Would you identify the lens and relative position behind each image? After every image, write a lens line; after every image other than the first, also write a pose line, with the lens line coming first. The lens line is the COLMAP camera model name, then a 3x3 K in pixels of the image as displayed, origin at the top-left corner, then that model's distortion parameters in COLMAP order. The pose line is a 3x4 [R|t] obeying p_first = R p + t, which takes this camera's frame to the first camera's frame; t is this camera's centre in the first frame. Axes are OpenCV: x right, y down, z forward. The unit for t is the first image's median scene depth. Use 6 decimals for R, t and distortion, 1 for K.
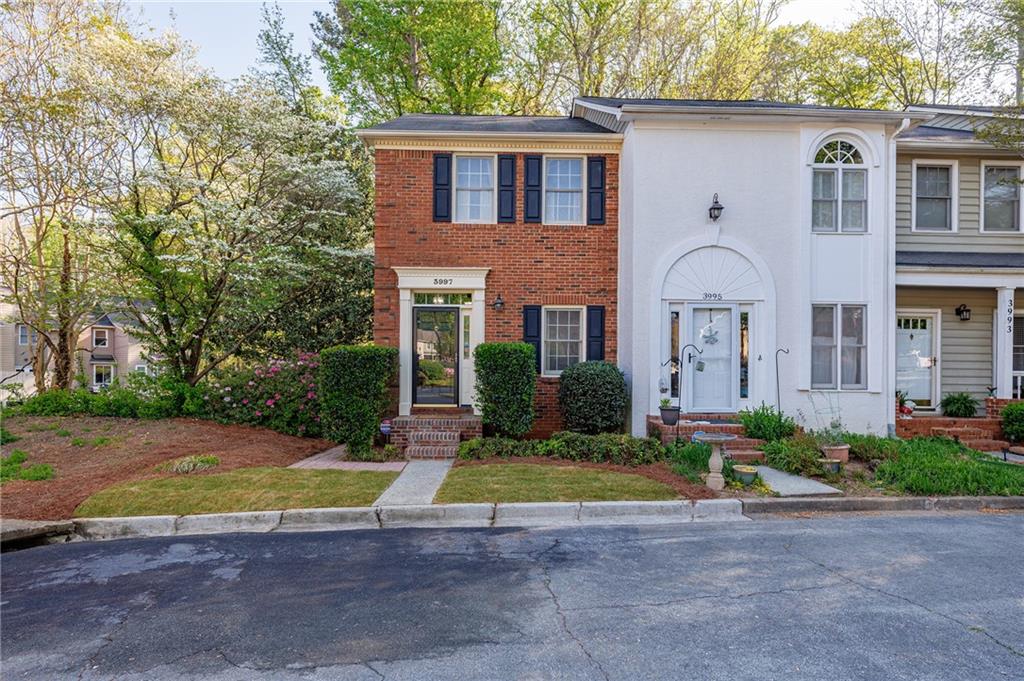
lens RADIAL K [[610.5, 0, 526.5], [0, 610.5, 317.7], [0, 0, 1]] dist [-0.004985, -0.002682]
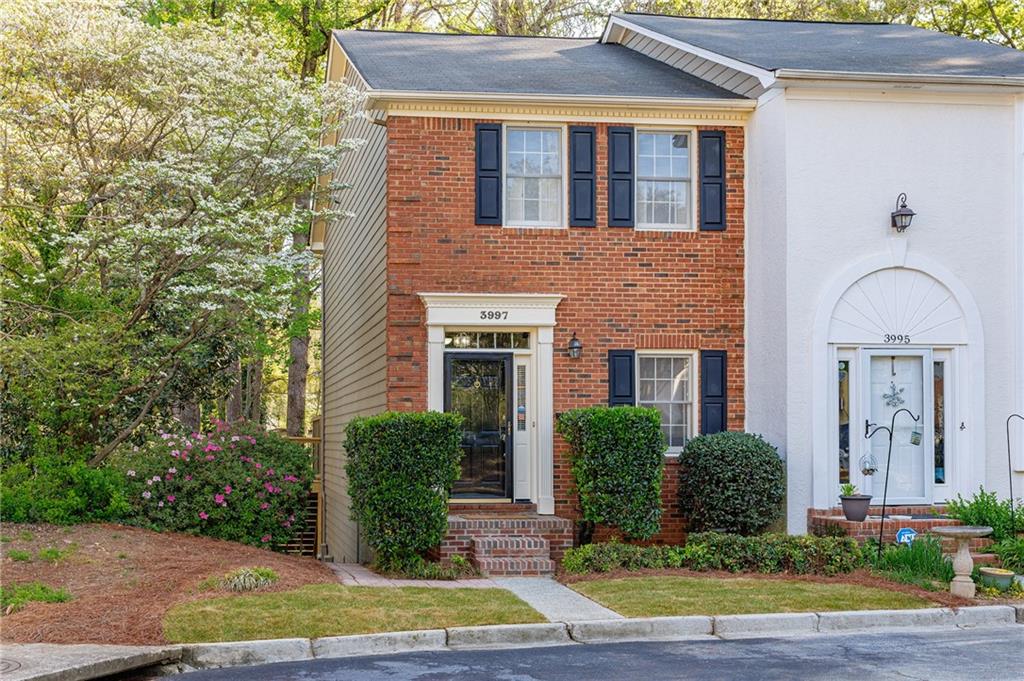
lens RADIAL K [[1070.6, 0, 511.3], [0, 1070.6, 341.5], [0, 0, 1]] dist [-0.011069, 0.000000]
pose [[0.997641, -0.000369, 0.068649, -0.198415], [0.001339, 0.999900, -0.014083, -0.013619], [-0.068637, 0.014142, 0.997541, -0.175024]]
